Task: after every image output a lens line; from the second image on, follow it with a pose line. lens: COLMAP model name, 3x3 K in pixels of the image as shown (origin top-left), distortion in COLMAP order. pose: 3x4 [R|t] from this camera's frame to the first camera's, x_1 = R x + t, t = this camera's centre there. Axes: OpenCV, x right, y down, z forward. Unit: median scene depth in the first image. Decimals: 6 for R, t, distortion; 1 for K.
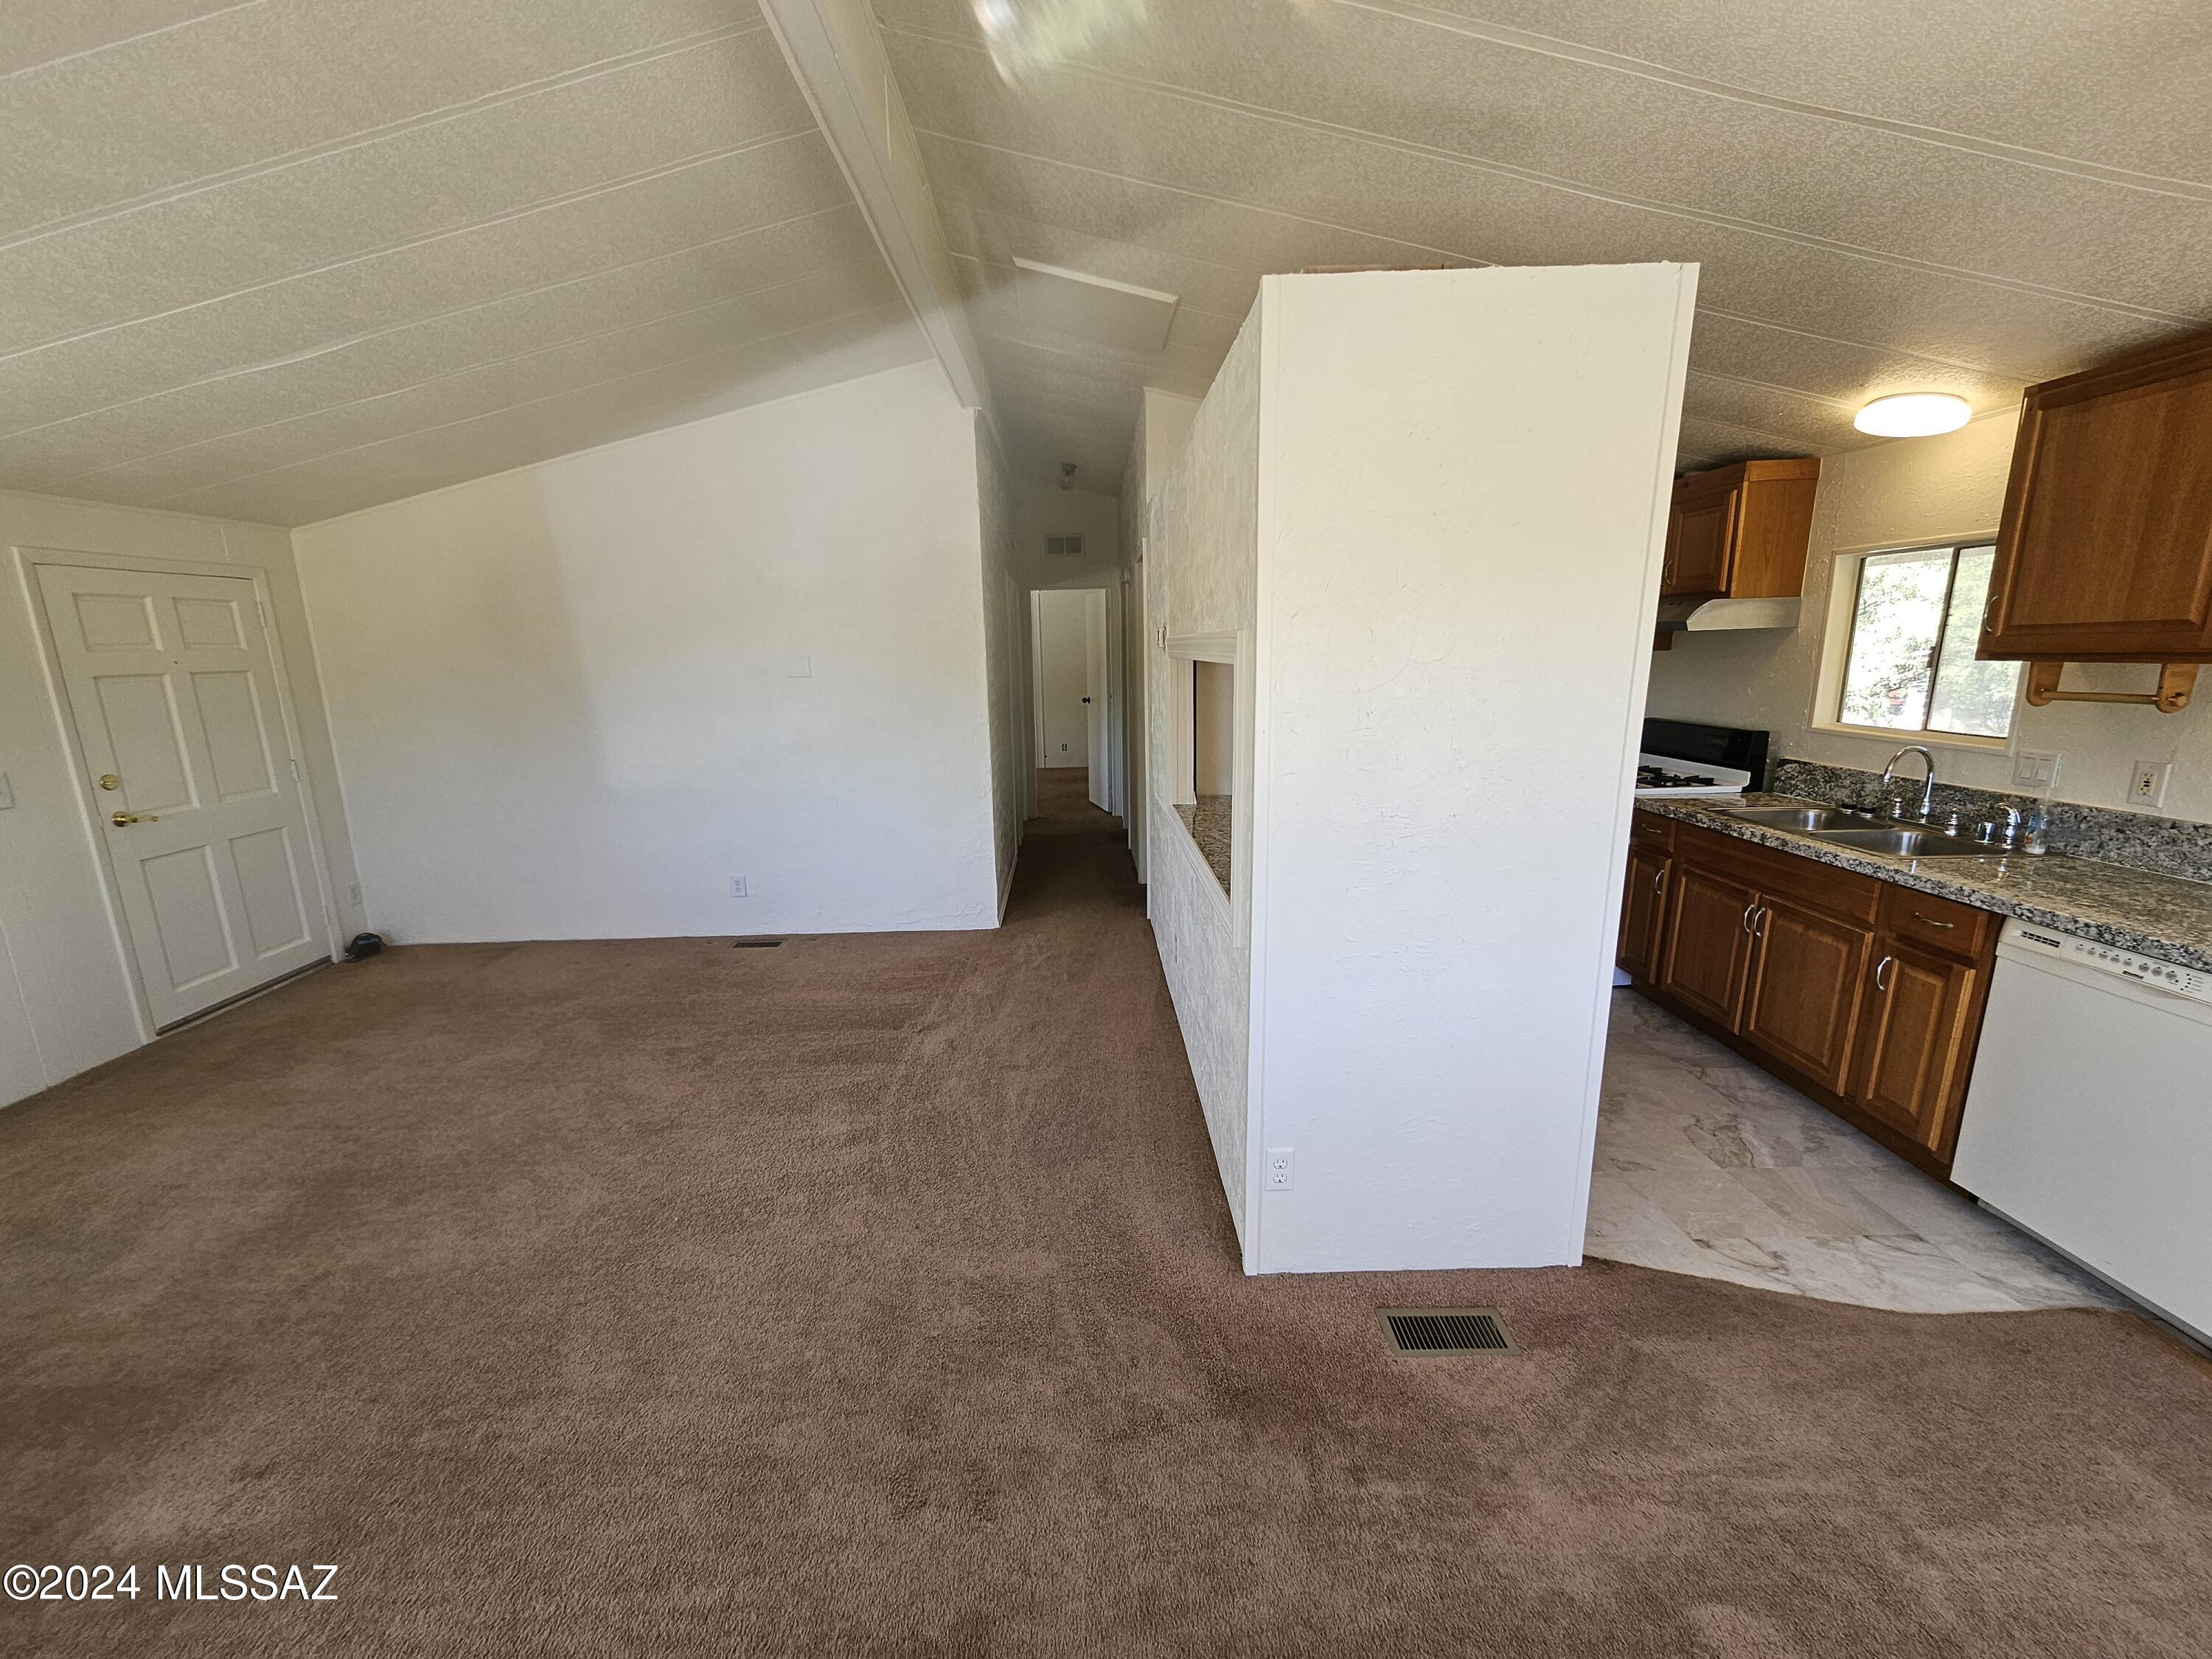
lens RADIAL K [[869.5, 0, 1085.6], [0, 869.5, 834.3], [0, 0, 1]] dist [0.002458, -0.001011]
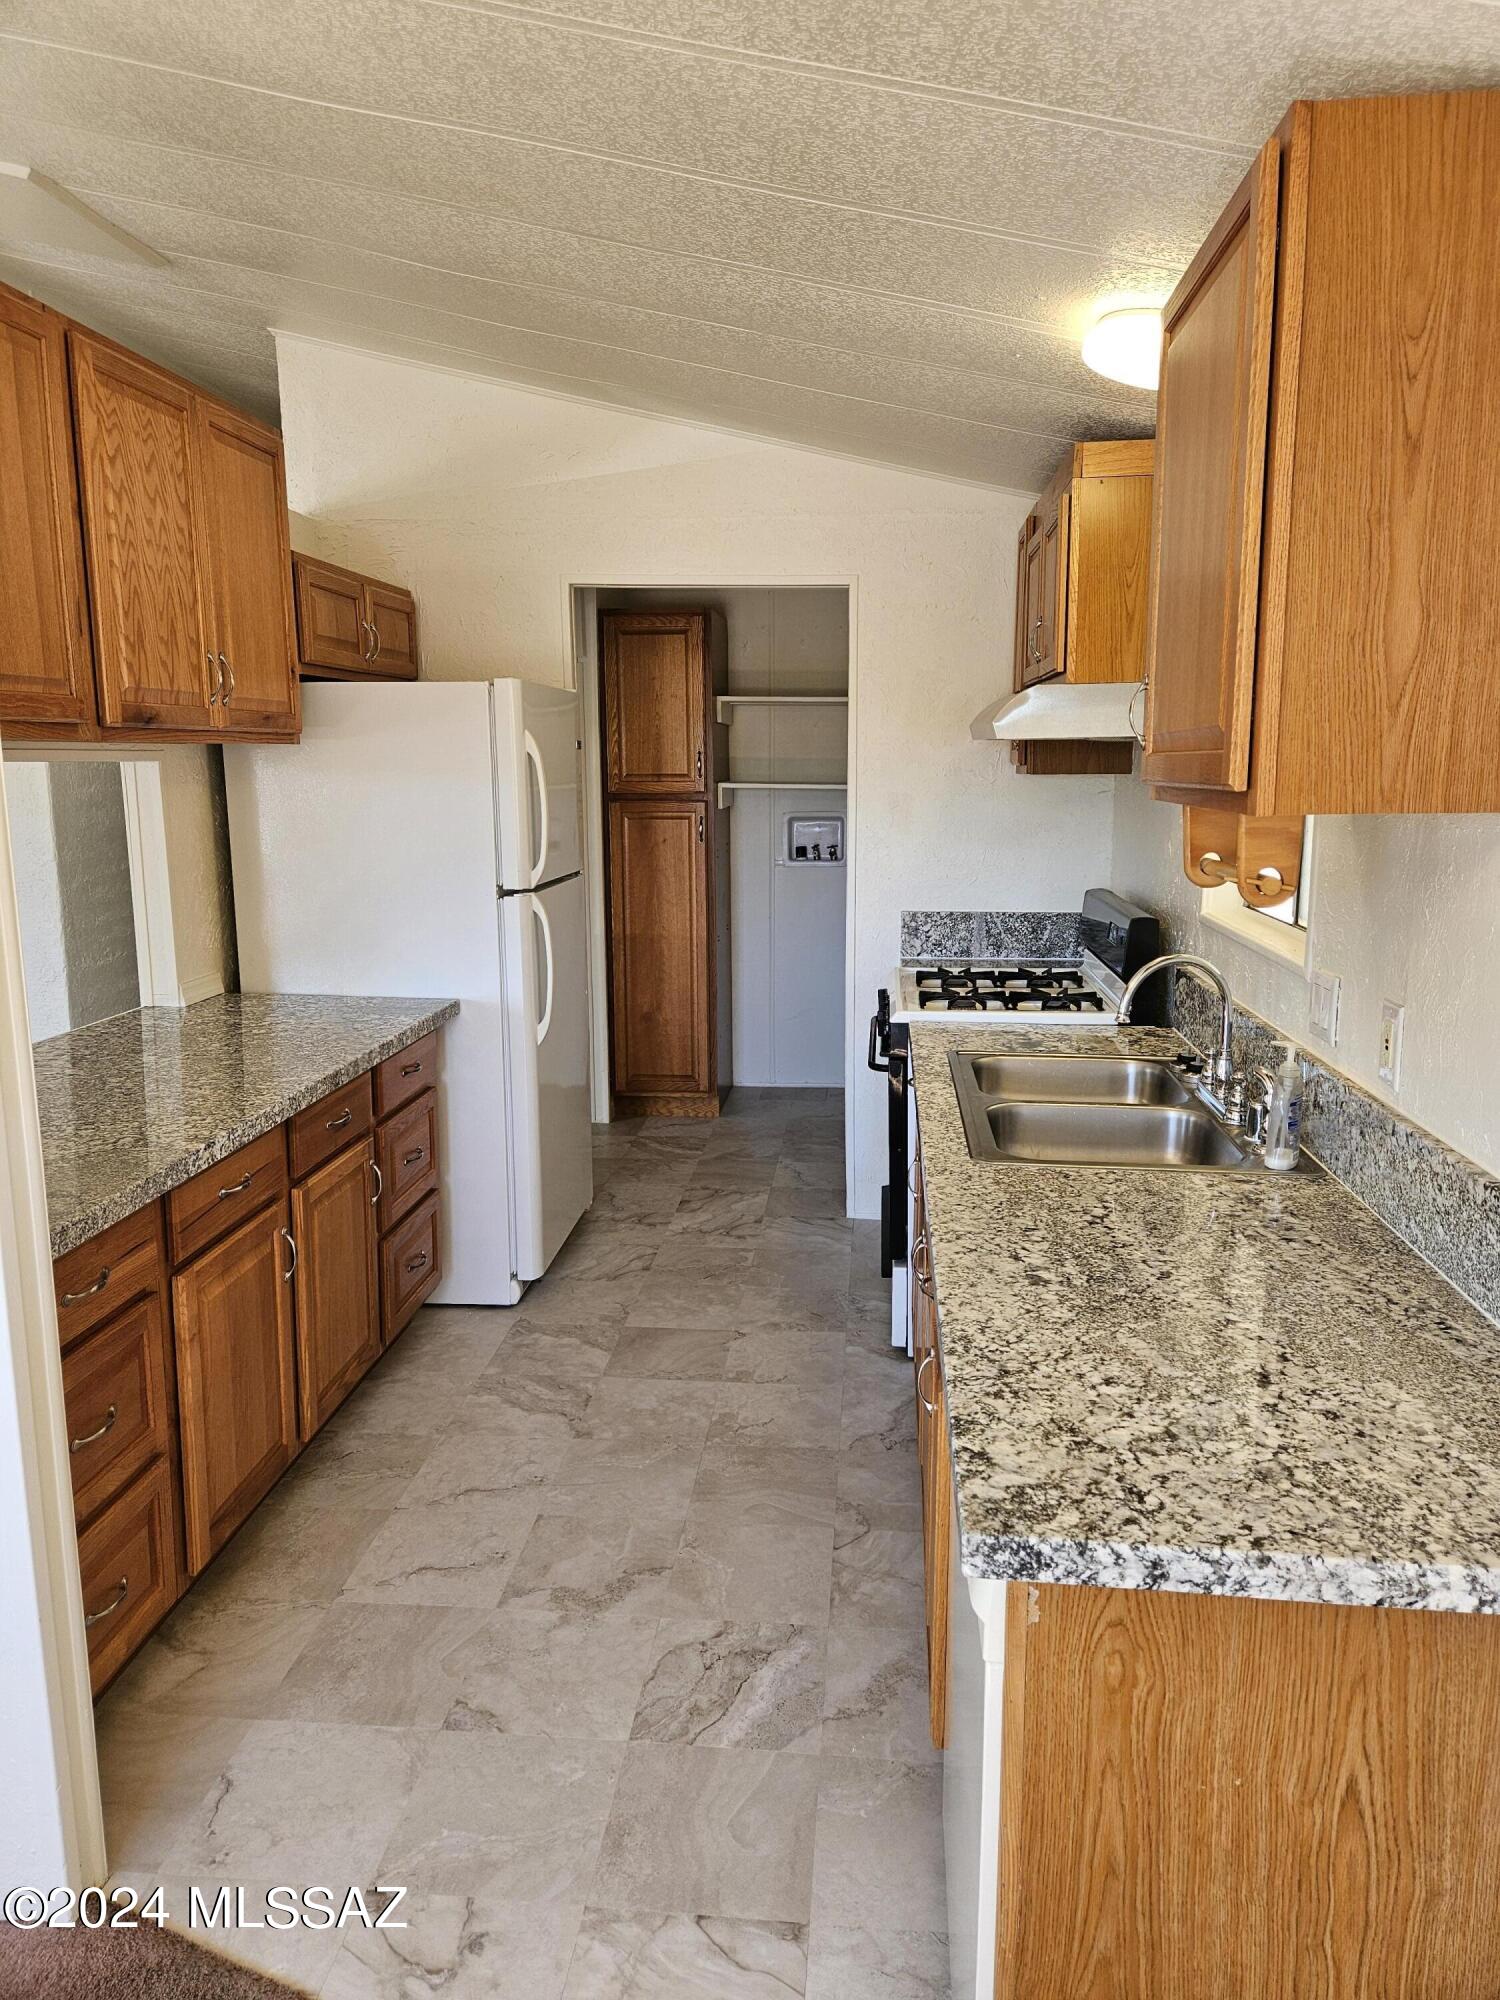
lens RADIAL K [[1341.2, 0, 763.5], [0, 1341.2, 968.3], [0, 0, 1]] dist [0.070928, -0.055145]
pose [[0.995021, 0.037223, -0.092457, 0.949045], [-0.042283, 0.997678, -0.053388, -0.044721], [0.090255, 0.057032, 0.994284, 0.174835]]
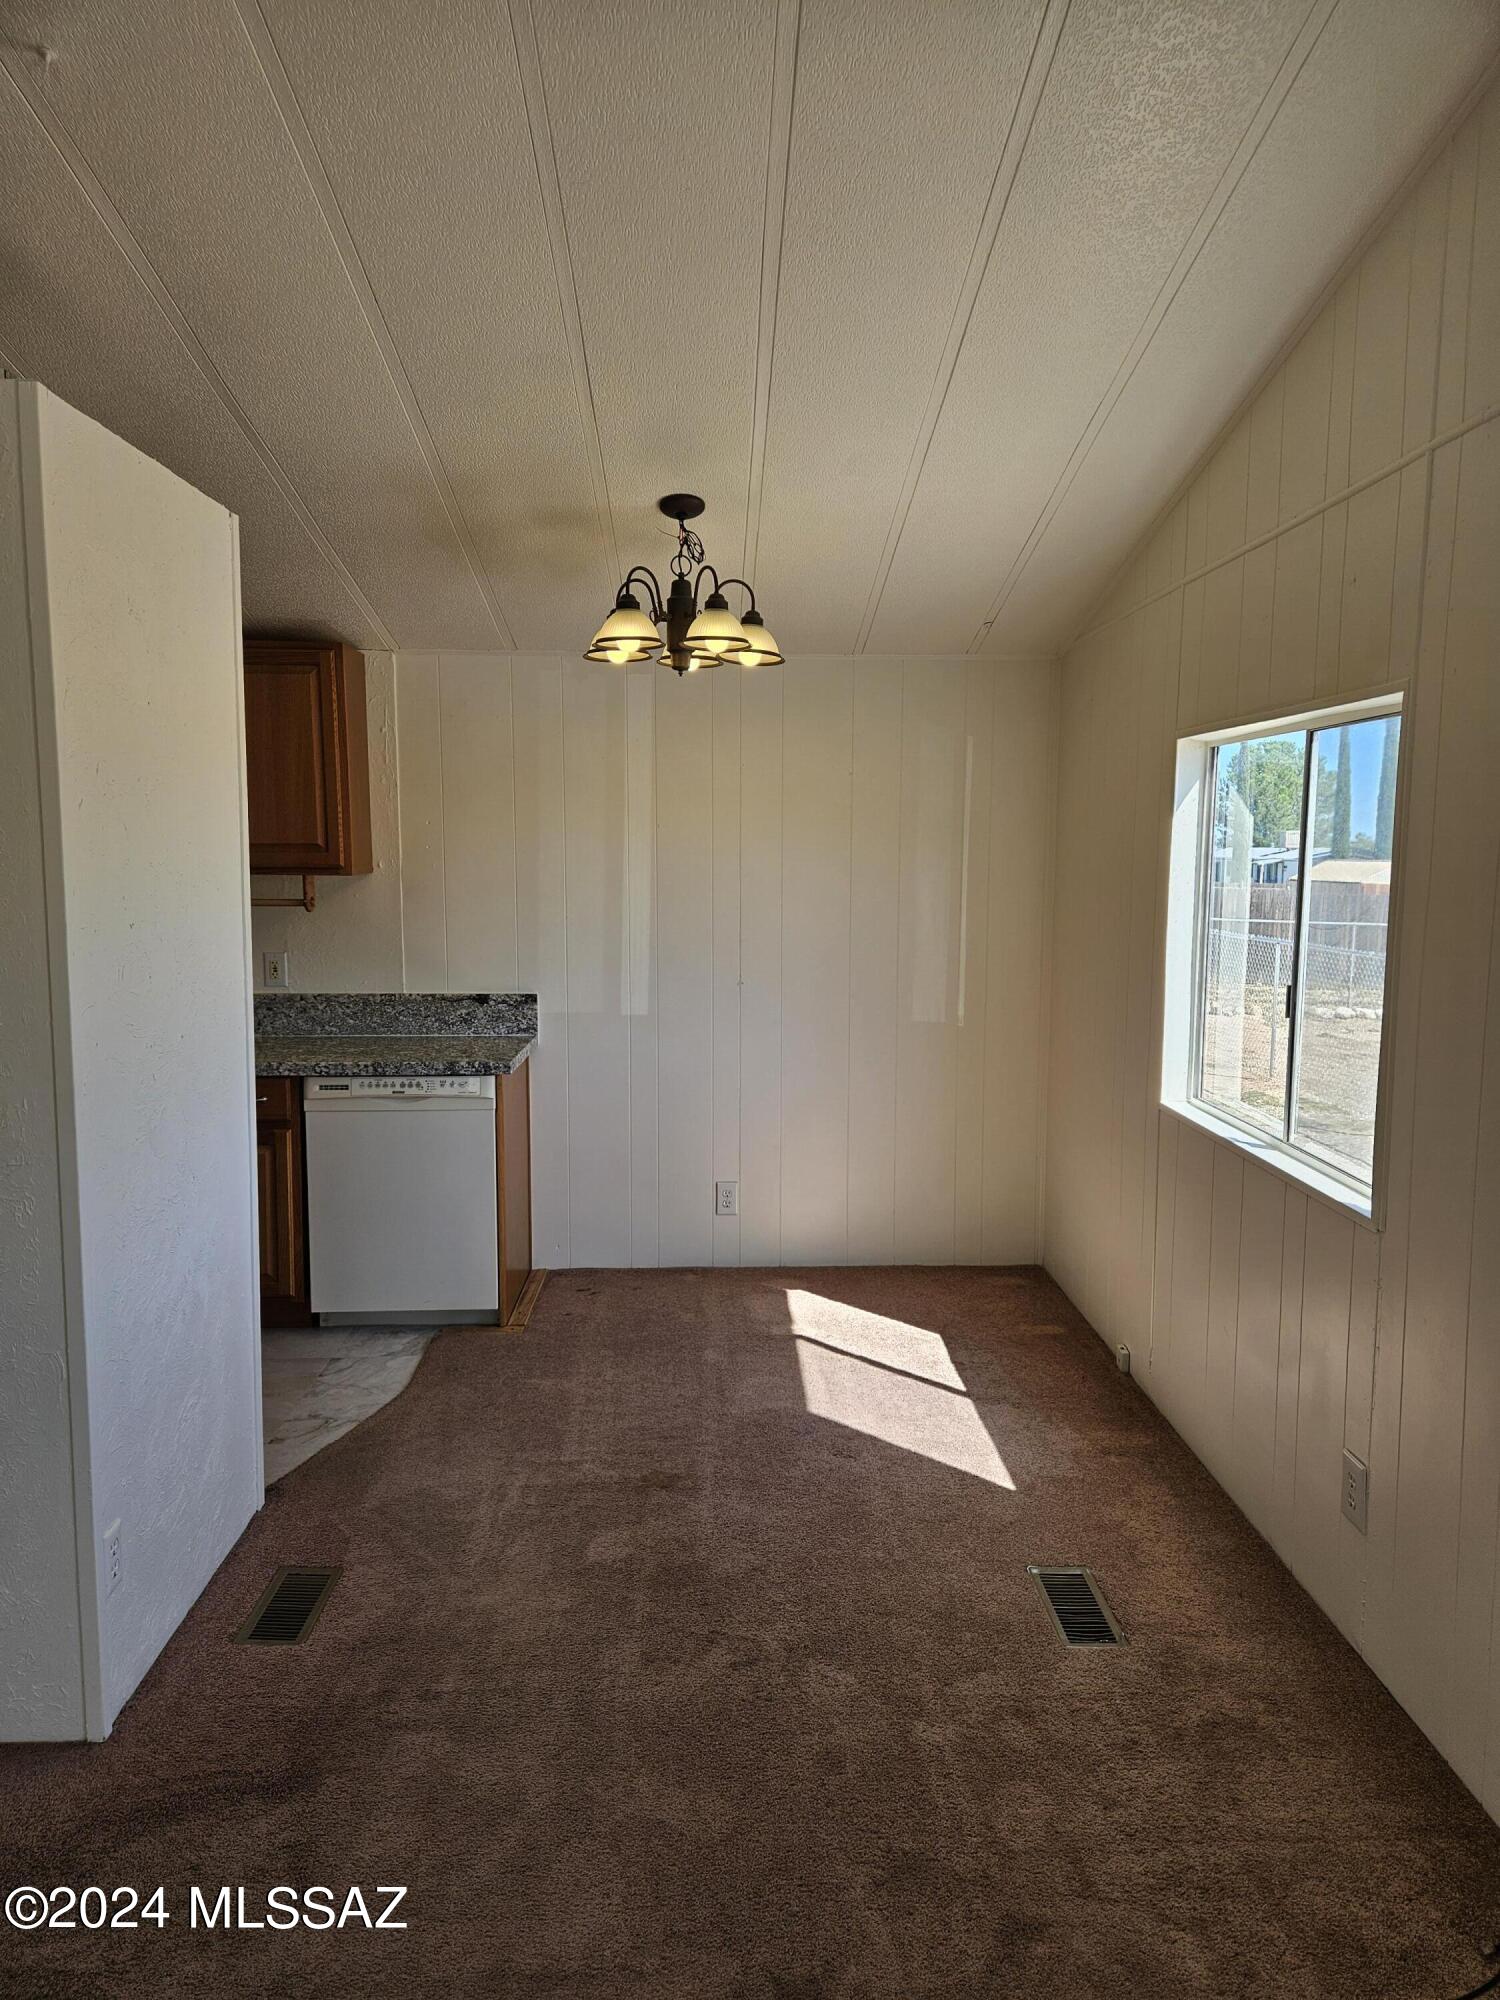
lens RADIAL K [[1341.2, 0, 747.1], [0, 1341.2, 987.9], [0, 0, 1]] dist [0.070928, -0.055145]
pose [[-0.022434, -0.077638, 0.996729, -0.788726], [0.207573, 0.974893, 0.080609, -0.049885], [-0.977962, 0.208702, -0.005755, 0.353721]]
